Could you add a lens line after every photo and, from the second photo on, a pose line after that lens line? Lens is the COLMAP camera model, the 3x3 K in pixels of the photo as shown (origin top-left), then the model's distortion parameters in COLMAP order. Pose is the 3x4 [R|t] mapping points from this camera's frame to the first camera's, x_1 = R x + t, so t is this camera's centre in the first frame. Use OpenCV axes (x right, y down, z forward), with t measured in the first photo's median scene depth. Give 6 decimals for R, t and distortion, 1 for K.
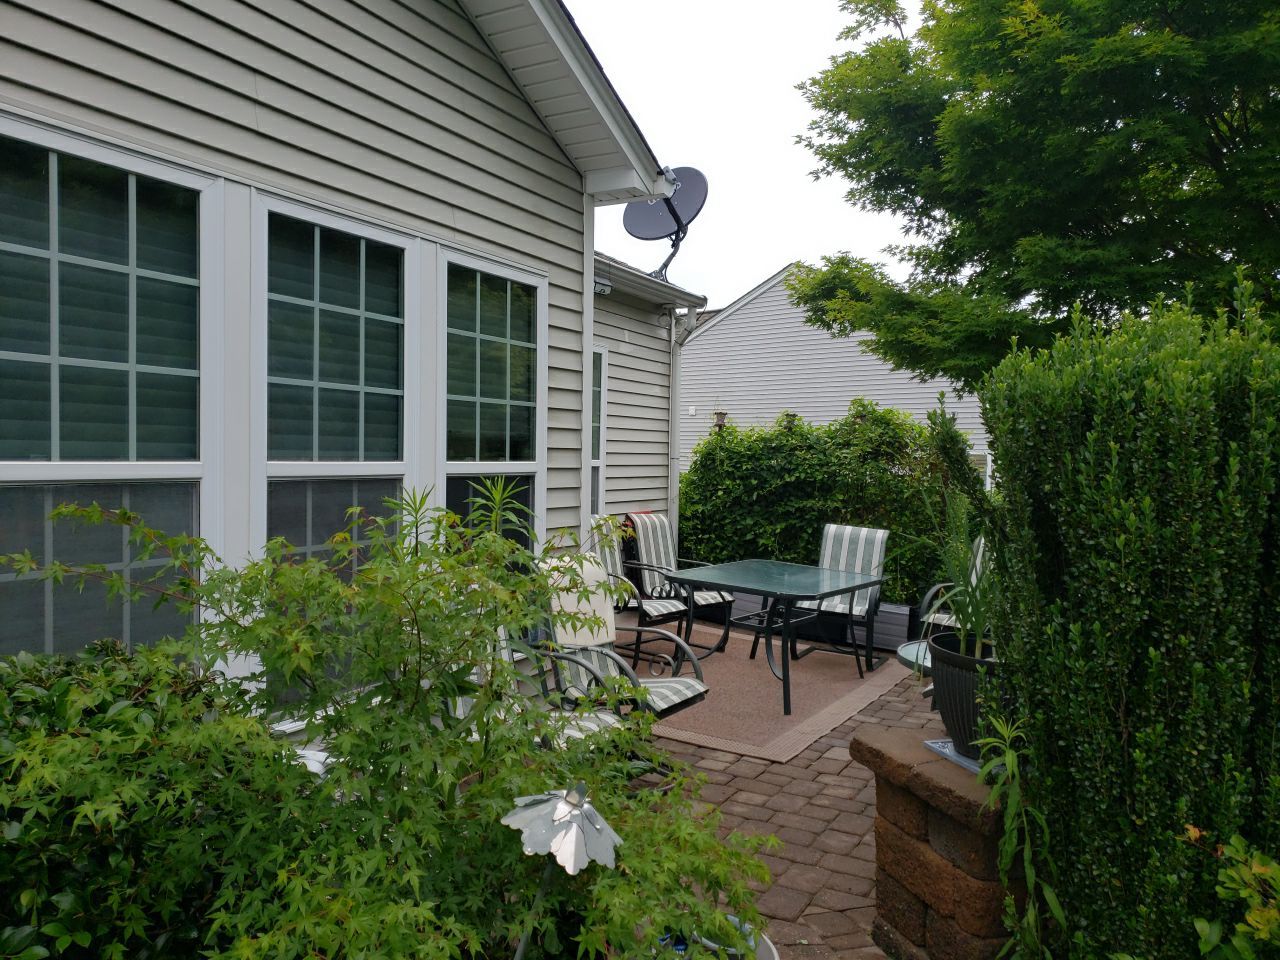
lens RADIAL K [[1017.2, 0, 643.7], [0, 1017.2, 486.2], [0, 0, 1]] dist [0.033766, -0.079133]
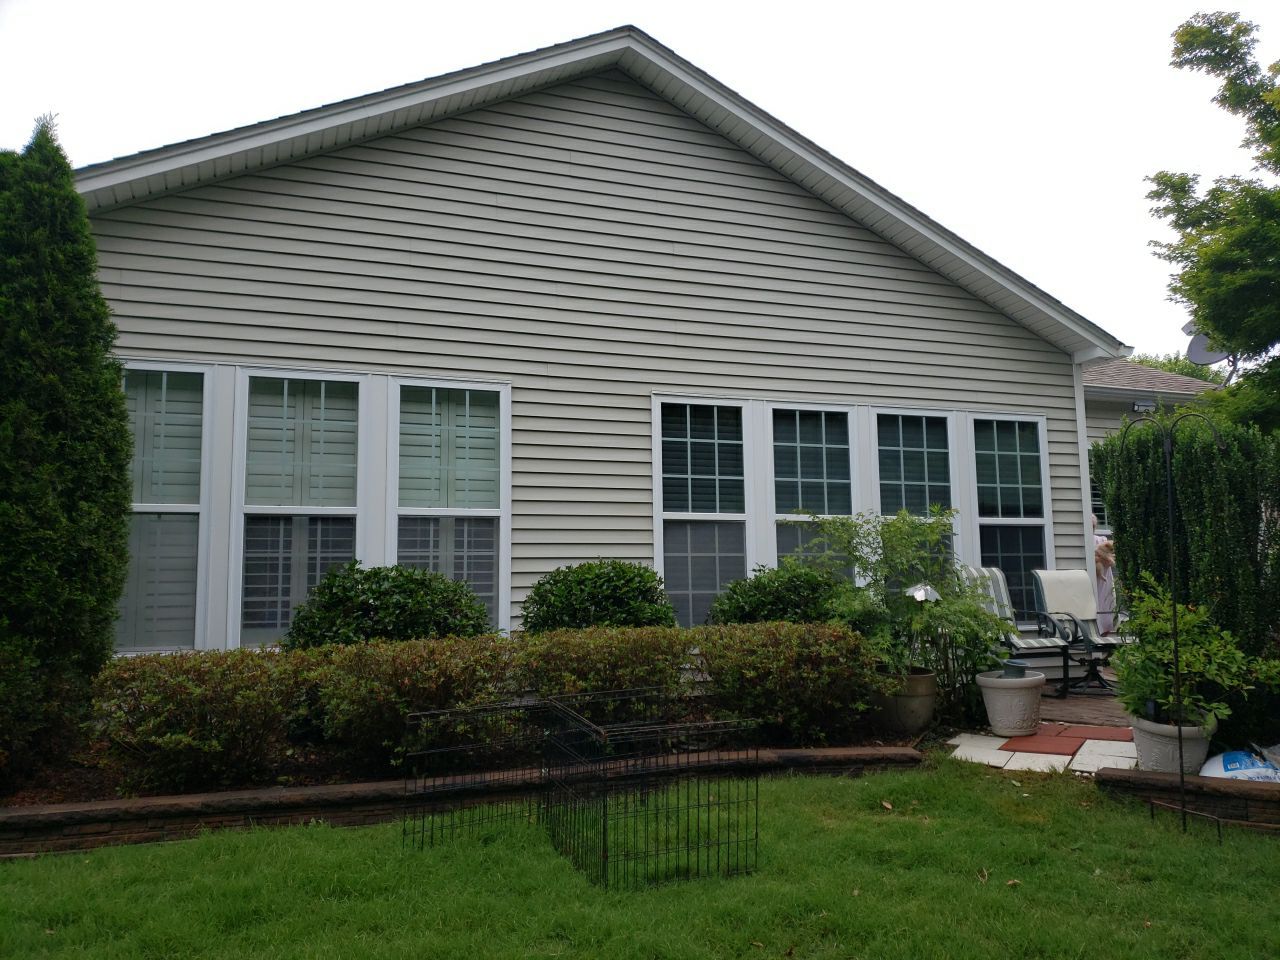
lens RADIAL K [[1017.2, 0, 632.6], [0, 1017.2, 468.3], [0, 0, 1]] dist [0.033766, -0.079133]
pose [[0.743463, -0.105176, -0.660455, 0.678458], [0.006014, 0.988568, -0.150657, 0.190937], [0.668750, 0.108036, 0.735596, -1.000743]]
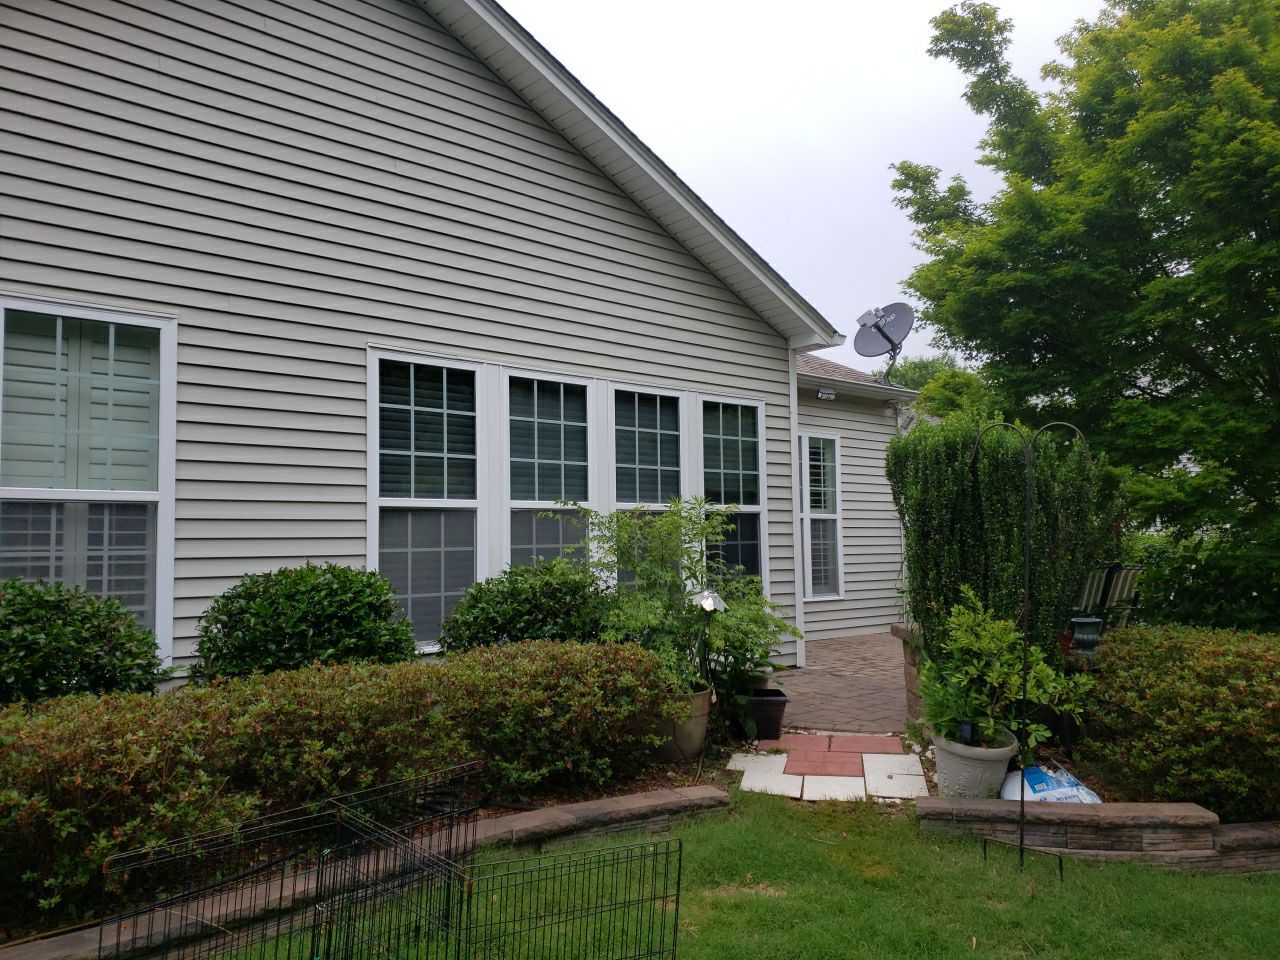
lens RADIAL K [[1017.2, 0, 652.3], [0, 1017.2, 472.8], [0, 0, 1]] dist [0.033766, -0.079133]
pose [[0.949495, -0.049466, -0.309857, 0.320855], [0.019496, 0.994888, -0.099084, 0.109140], [0.313174, 0.088039, 0.945606, -0.871760]]
